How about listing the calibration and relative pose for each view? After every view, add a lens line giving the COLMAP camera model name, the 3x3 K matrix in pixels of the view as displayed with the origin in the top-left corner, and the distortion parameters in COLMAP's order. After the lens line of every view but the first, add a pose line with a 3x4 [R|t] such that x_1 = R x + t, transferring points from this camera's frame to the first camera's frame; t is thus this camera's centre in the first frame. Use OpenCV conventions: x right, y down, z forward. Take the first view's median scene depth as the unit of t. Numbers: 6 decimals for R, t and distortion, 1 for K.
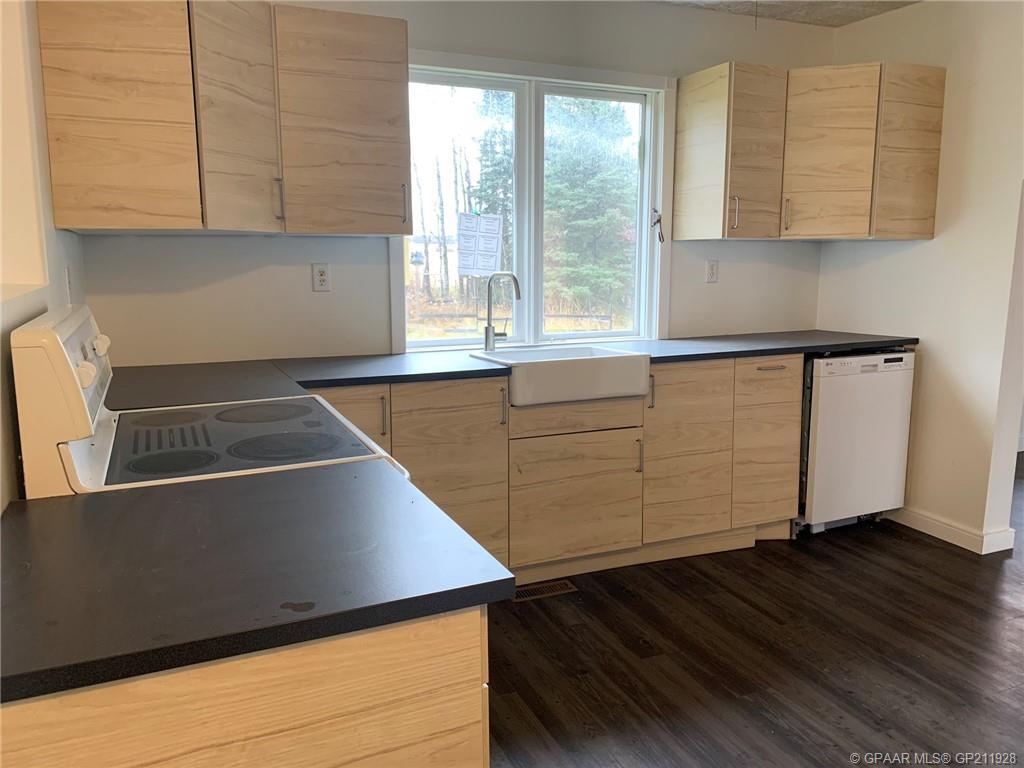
lens RADIAL K [[785.8, 0, 510.7], [0, 785.8, 371.7], [0, 0, 1]] dist [0.116812, -0.195592]
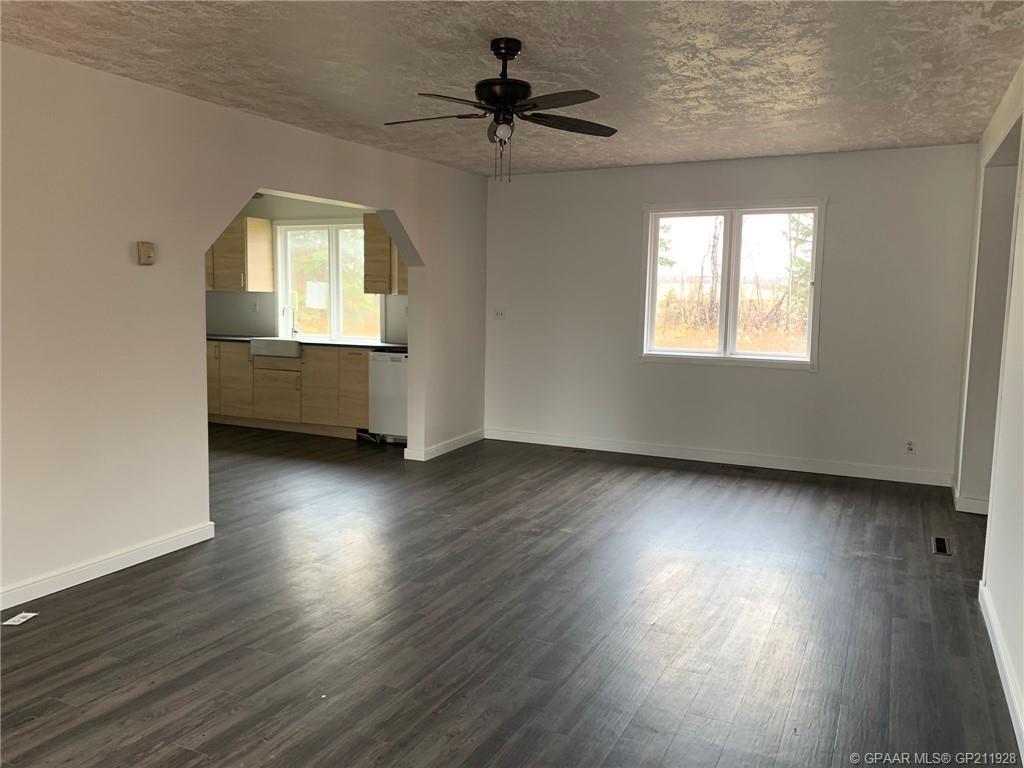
lens RADIAL K [[785.8, 0, 510.7], [0, 785.8, 371.7], [0, 0, 1]] dist [0.116812, -0.195592]
pose [[0.633509, 0.082776, -0.769295, 2.484081], [-0.132079, 0.991237, -0.002109, -0.008614], [0.762379, 0.102944, 0.638890, -0.042751]]
